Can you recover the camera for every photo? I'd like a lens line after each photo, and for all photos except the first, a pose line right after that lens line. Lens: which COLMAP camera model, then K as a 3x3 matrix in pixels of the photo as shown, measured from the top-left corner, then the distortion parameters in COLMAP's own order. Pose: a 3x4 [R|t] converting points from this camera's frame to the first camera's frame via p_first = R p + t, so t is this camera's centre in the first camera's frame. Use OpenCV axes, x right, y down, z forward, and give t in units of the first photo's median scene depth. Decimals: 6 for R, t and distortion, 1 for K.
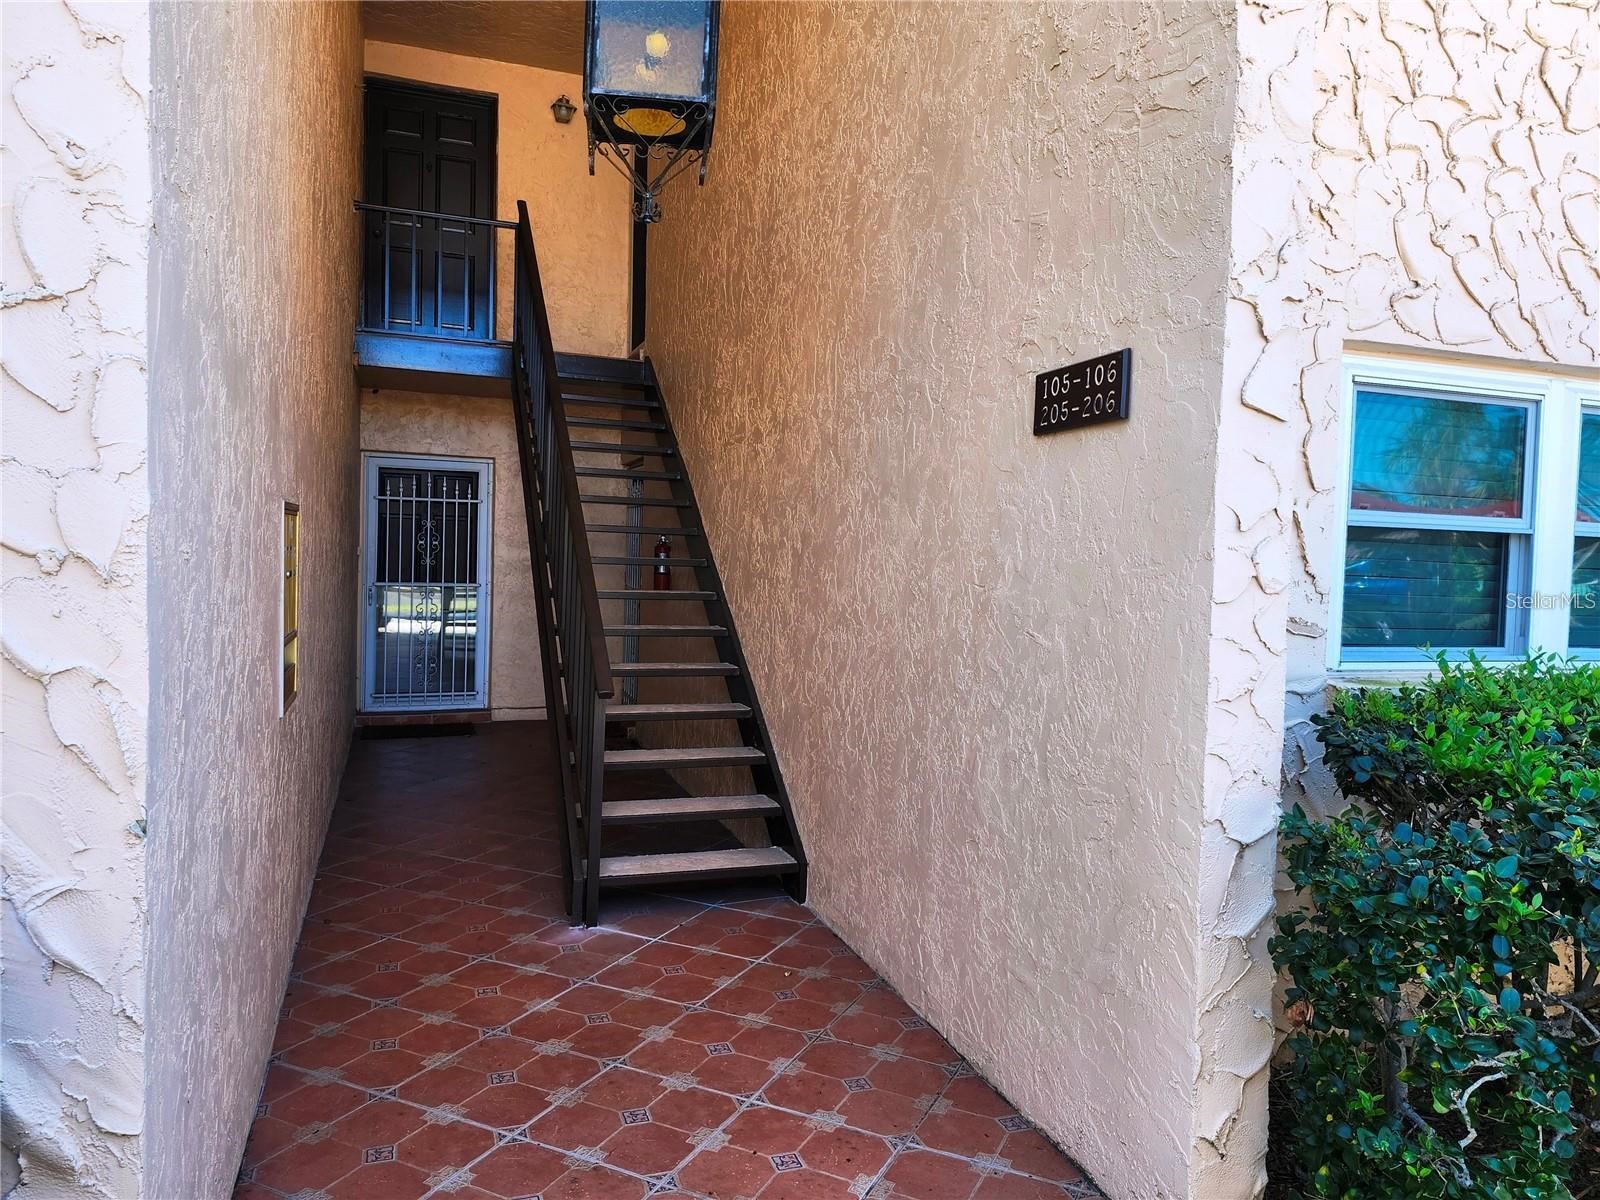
lens RADIAL K [[1107.2, 0, 793.3], [0, 1107.2, 603.7], [0, 0, 1]] dist [0.098819, -0.174794]
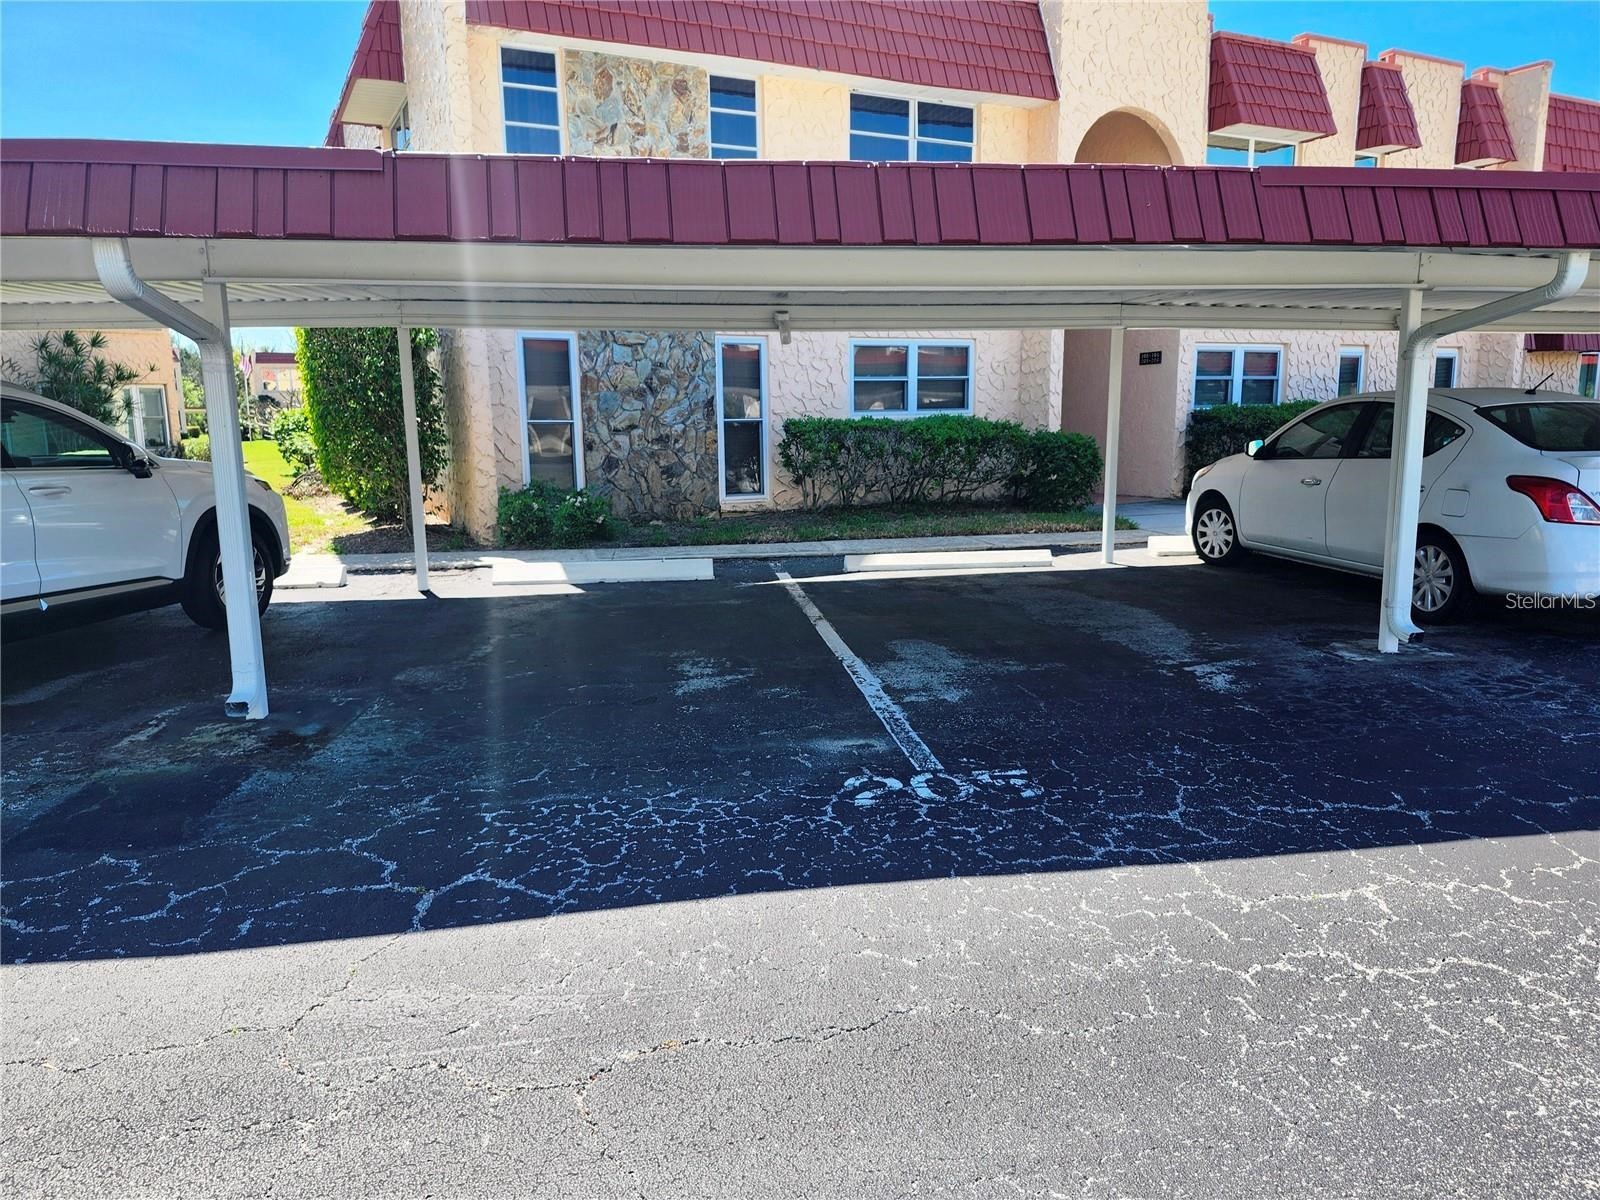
lens RADIAL K [[1107.2, 0, 793.3], [0, 1107.2, 603.7], [0, 0, 1]] dist [0.098819, -0.174794]
pose [[0.992915, -0.060647, 0.102186, -1.920928], [0.046203, 0.989324, 0.138216, 0.149441], [-0.109478, -0.132515, 0.985116, -3.977674]]
